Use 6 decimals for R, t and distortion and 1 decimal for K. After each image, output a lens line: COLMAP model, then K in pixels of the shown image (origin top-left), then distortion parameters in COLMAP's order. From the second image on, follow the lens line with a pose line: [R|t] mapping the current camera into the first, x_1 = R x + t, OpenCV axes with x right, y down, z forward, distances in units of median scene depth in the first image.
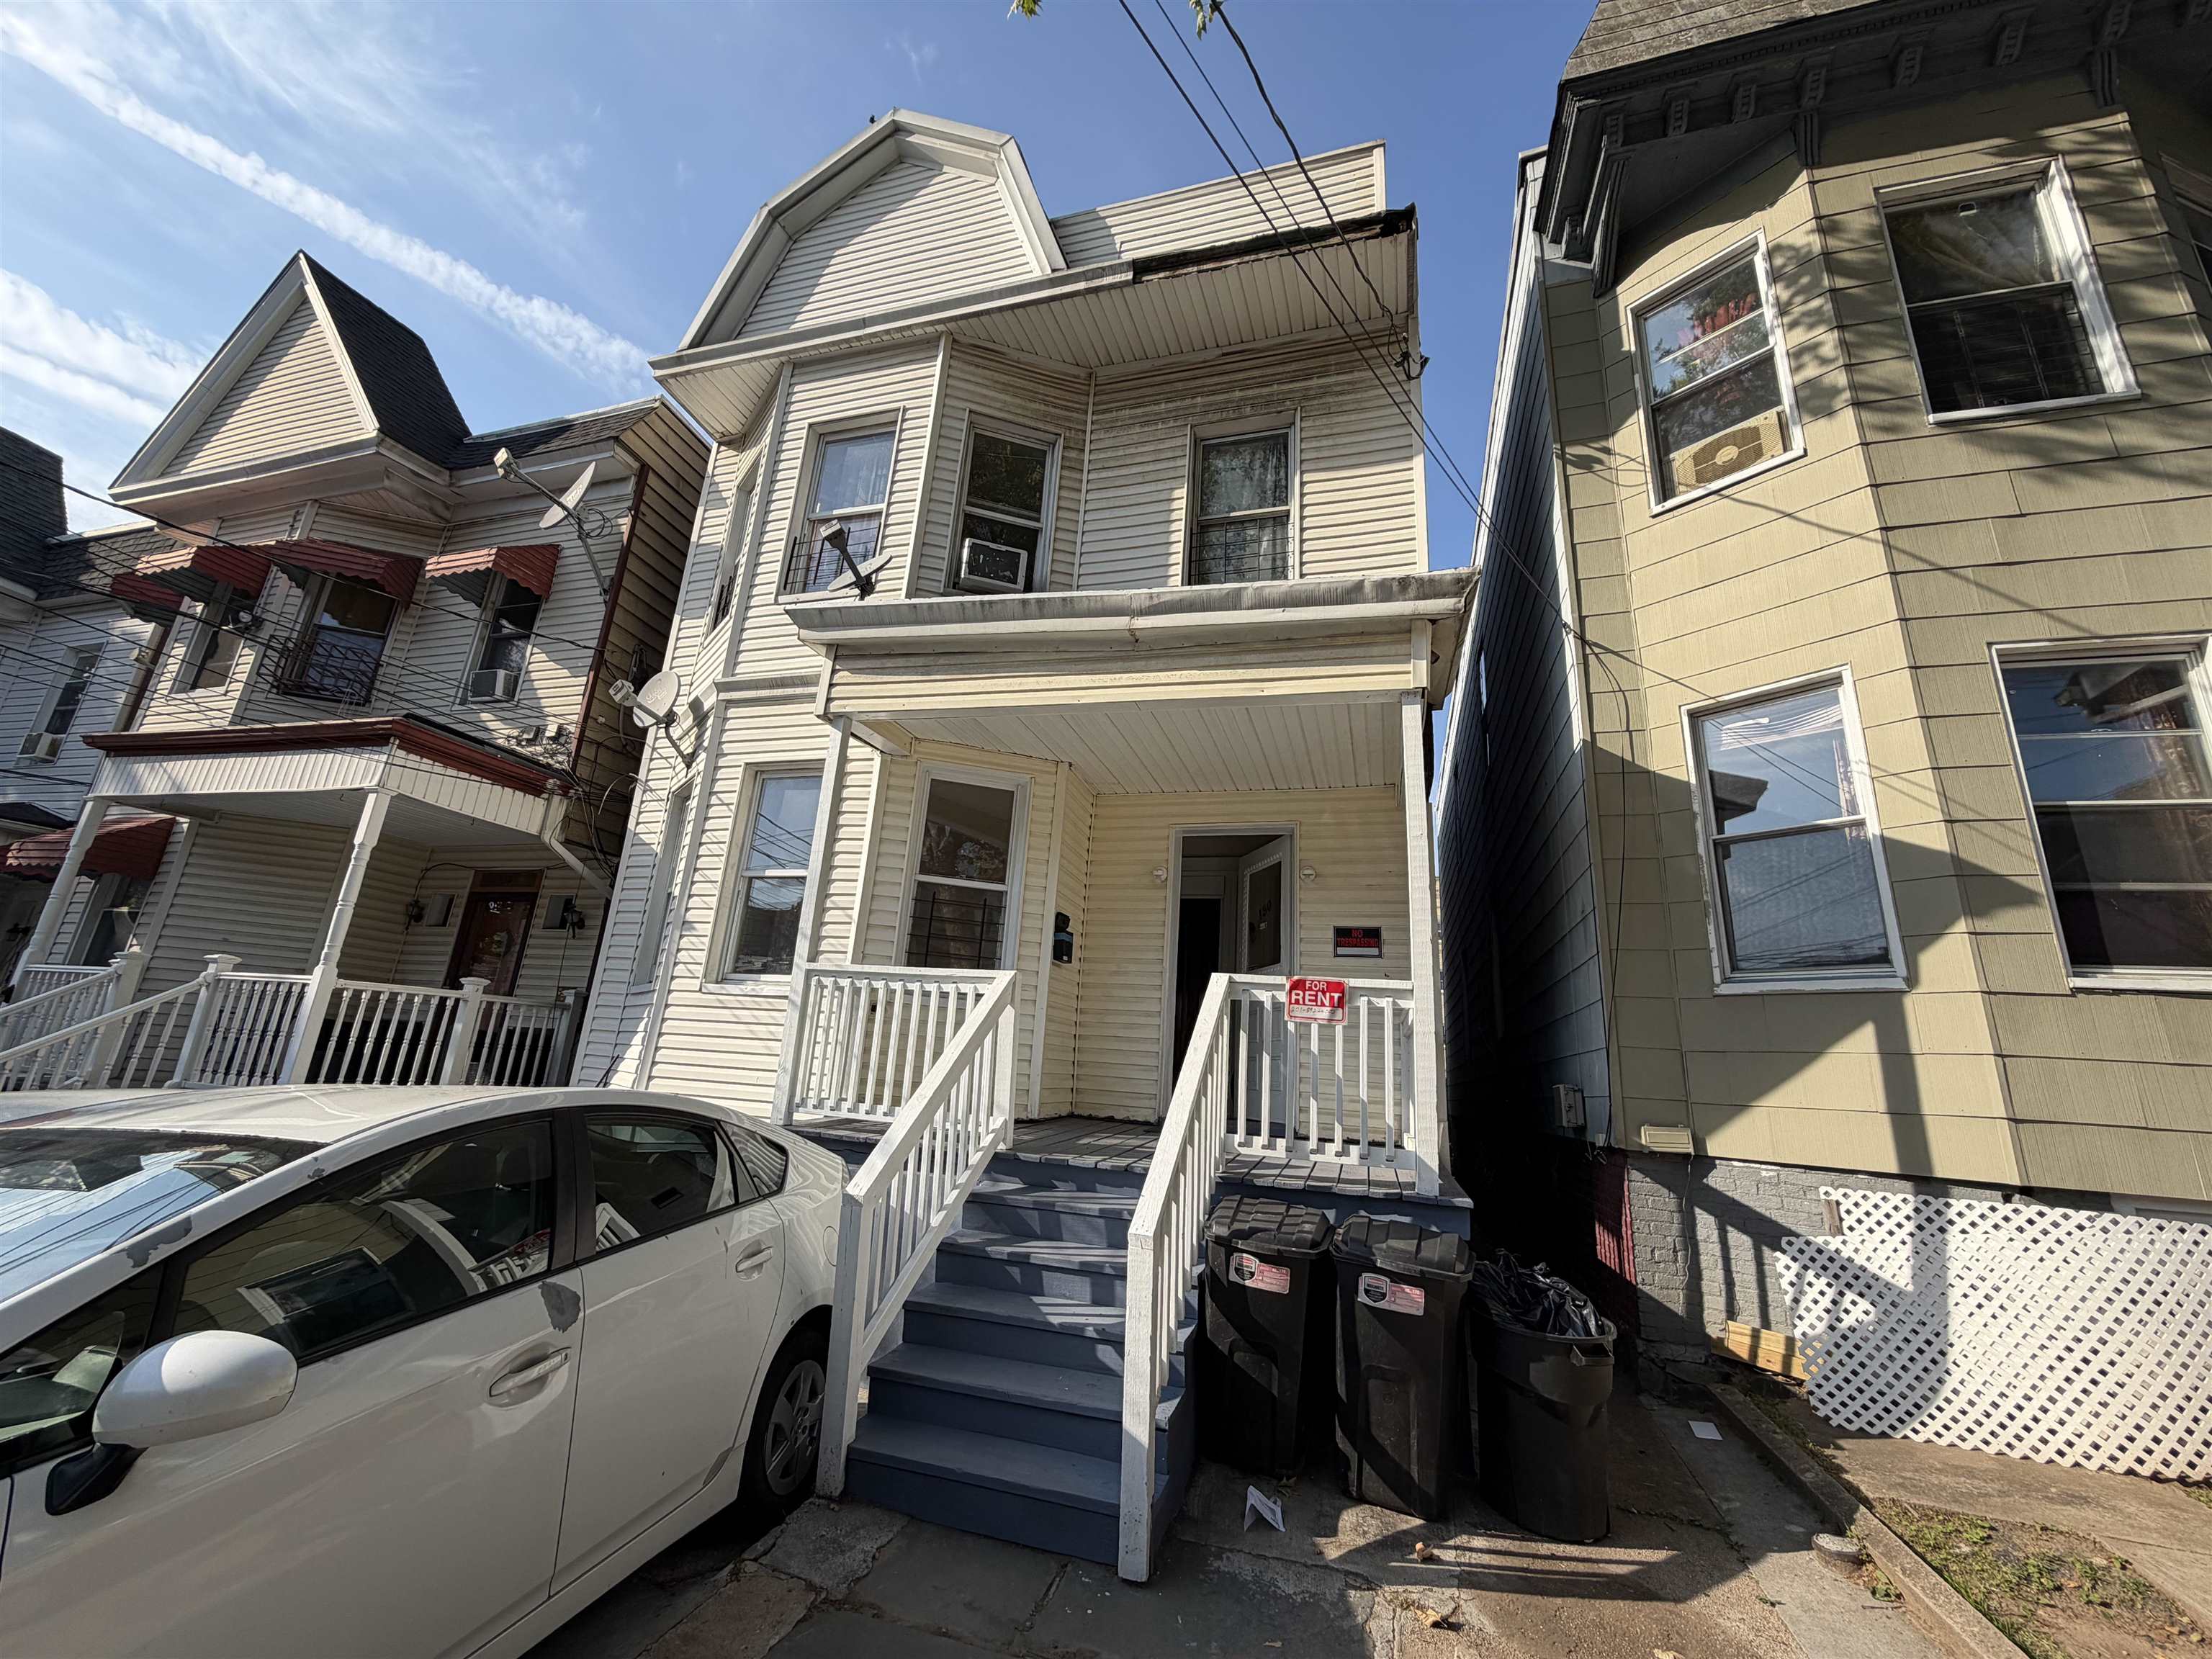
lens RADIAL K [[880.1, 0, 1106.0], [0, 880.1, 829.5], [0, 0, 1]] dist [0.003725, -0.000241]
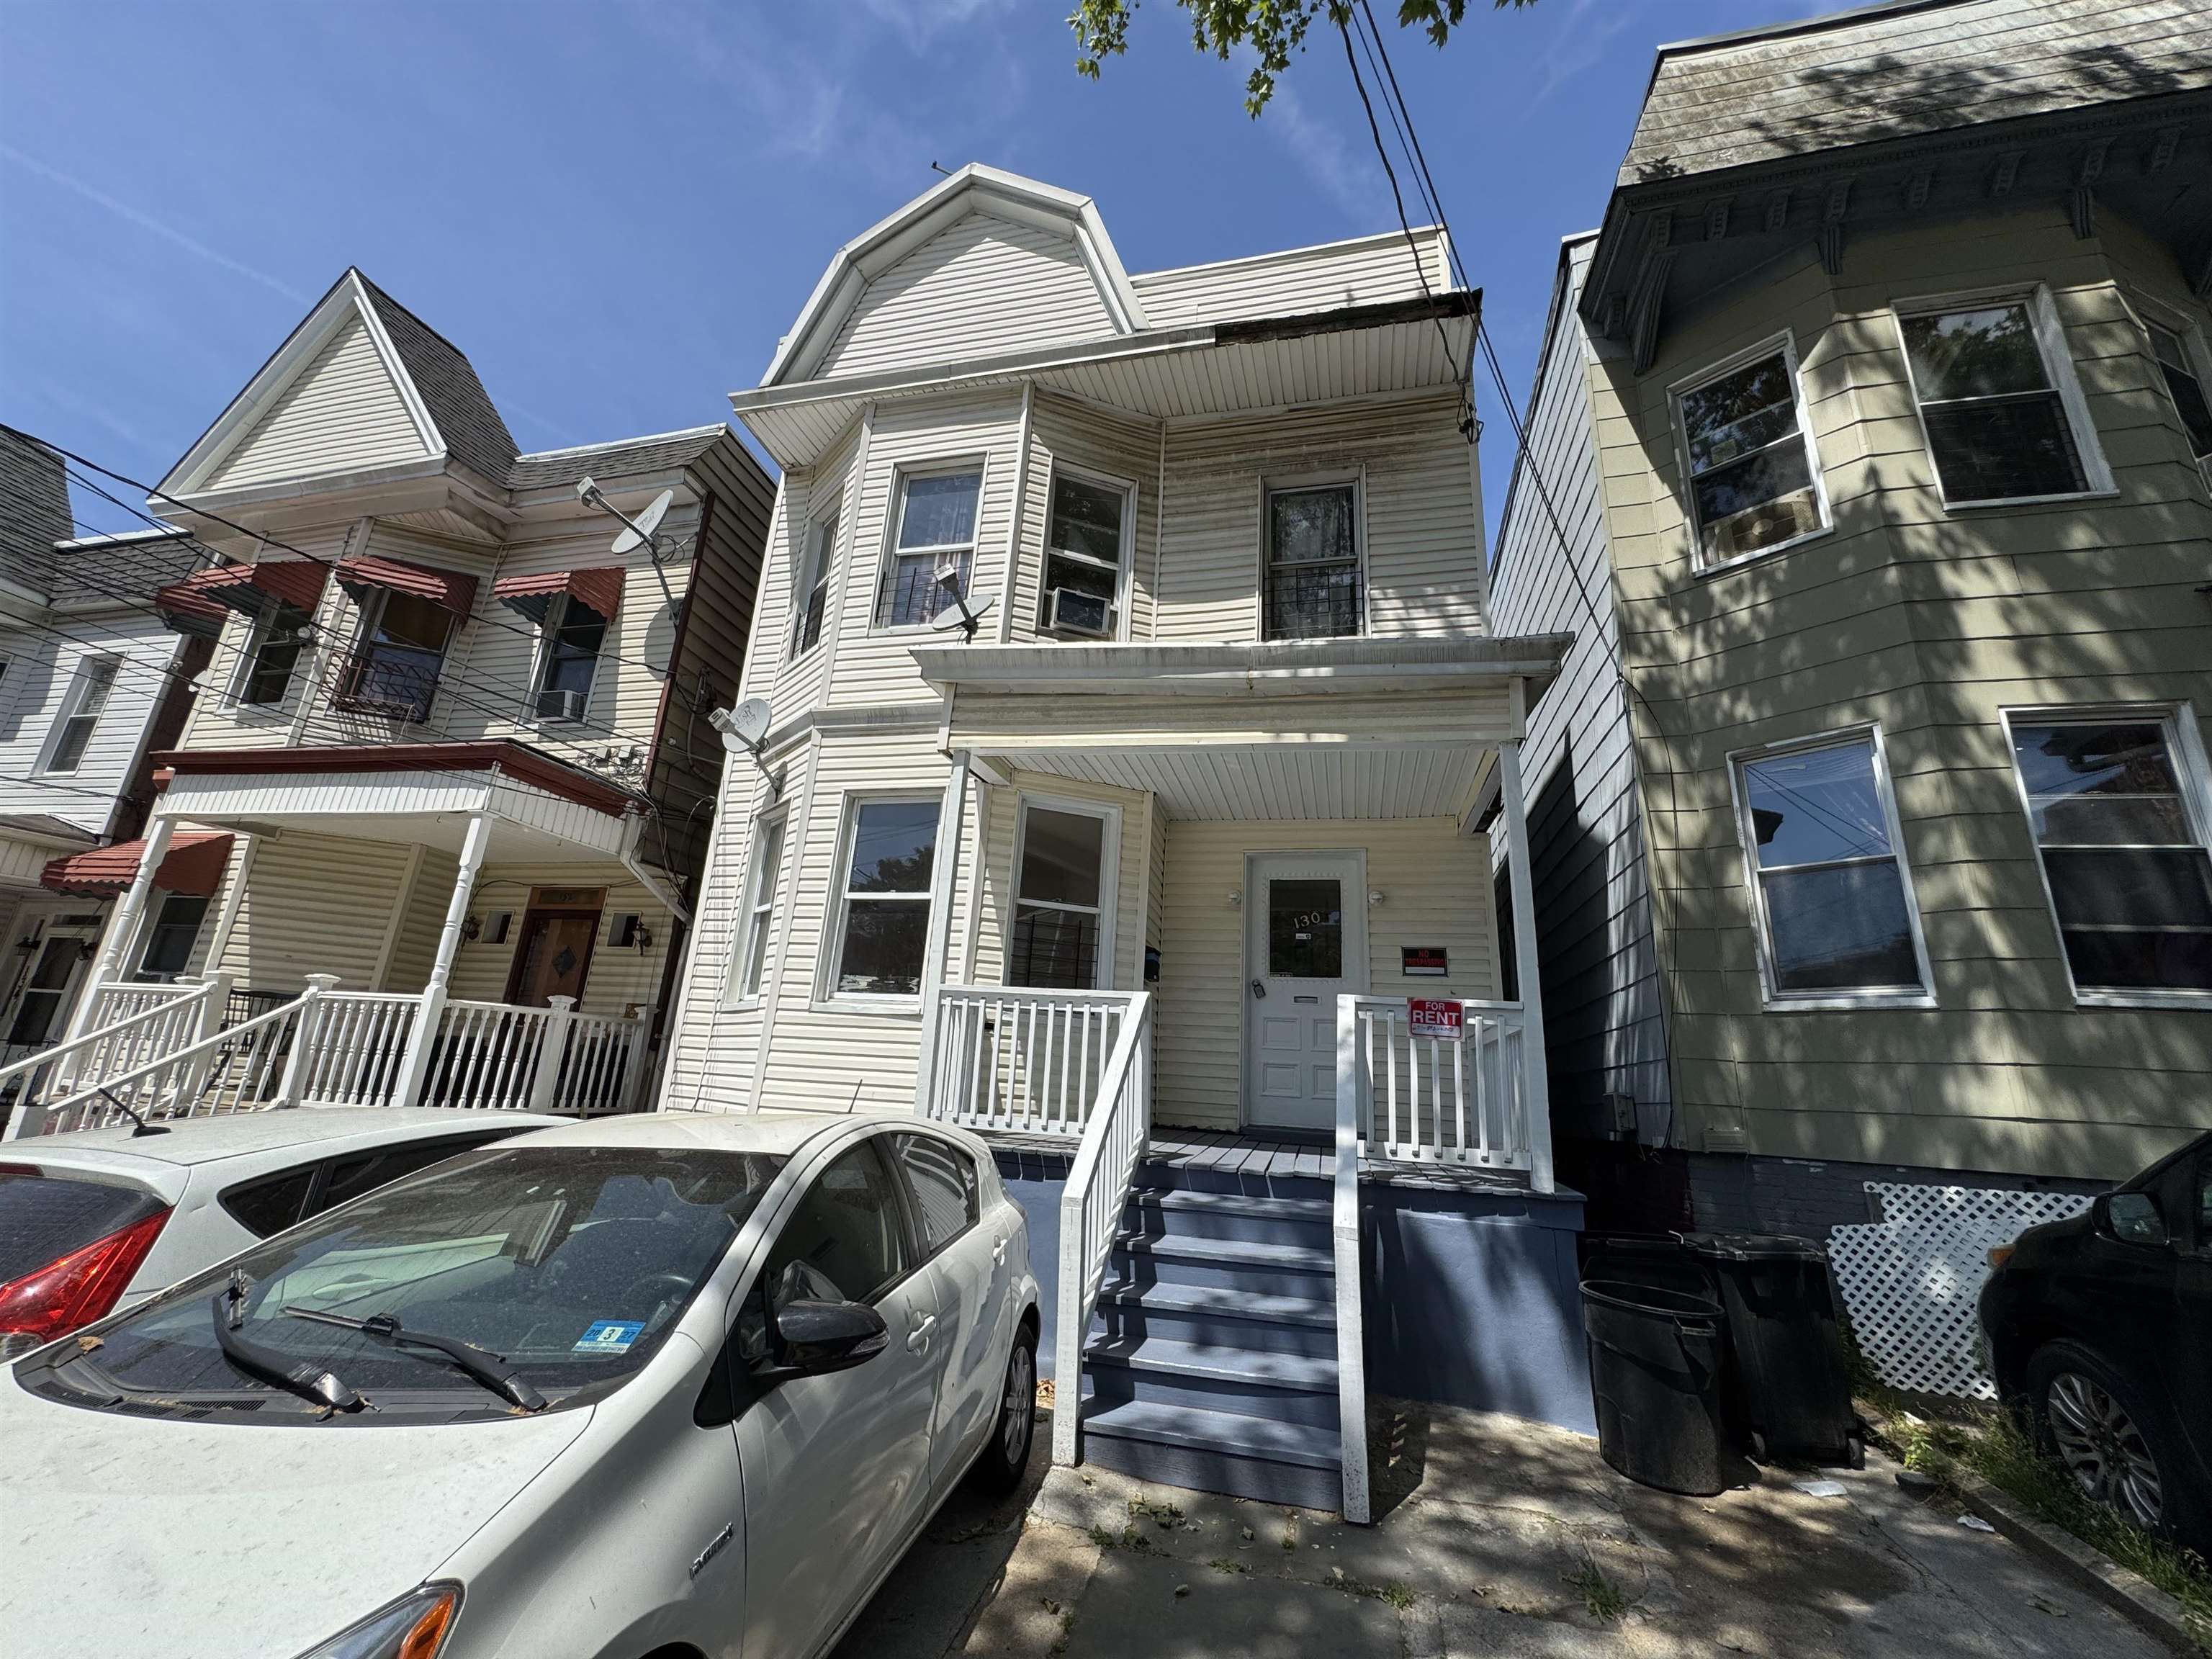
lens RADIAL K [[888.9, 0, 1111.4], [0, 888.9, 827.6], [0, 0, 1]] dist [-0.000039, 0.000640]
pose [[0.998774, 0.006747, 0.049041, -0.132530], [-0.006305, 0.999938, -0.009162, -0.021535], [-0.049099, 0.008841, 0.998755, -0.063034]]
